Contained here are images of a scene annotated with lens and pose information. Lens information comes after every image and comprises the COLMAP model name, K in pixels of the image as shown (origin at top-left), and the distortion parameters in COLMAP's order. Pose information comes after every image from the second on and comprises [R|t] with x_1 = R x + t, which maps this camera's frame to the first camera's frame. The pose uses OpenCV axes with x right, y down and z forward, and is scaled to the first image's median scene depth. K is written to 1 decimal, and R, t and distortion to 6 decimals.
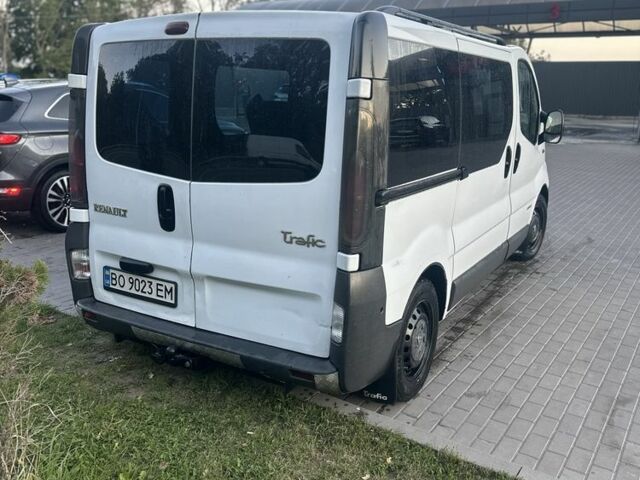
lens RADIAL K [[598.0, 0, 320.0], [0, 598.0, 240.0], [0, 0, 1]] dist [0.006287, -0.001959]
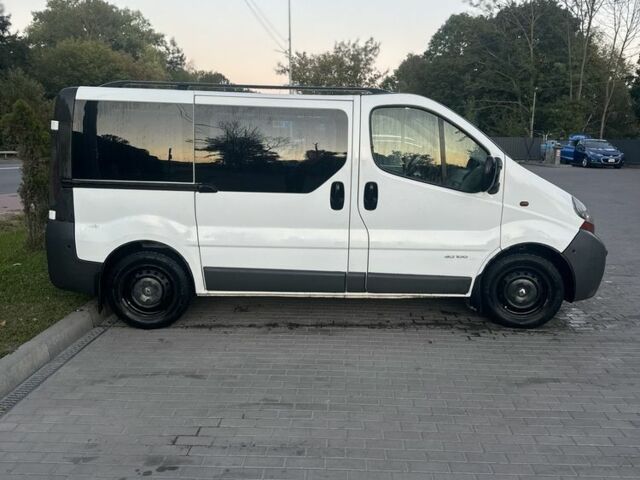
lens RADIAL K [[598.0, 0, 320.0], [0, 598.0, 240.0], [0, 0, 1]] dist [0.006287, -0.001959]
pose [[0.569764, 0.153437, -0.807357, 1.222166], [-0.224322, 0.974146, 0.026827, -0.073171], [0.790600, 0.165823, 0.589452, 0.319415]]
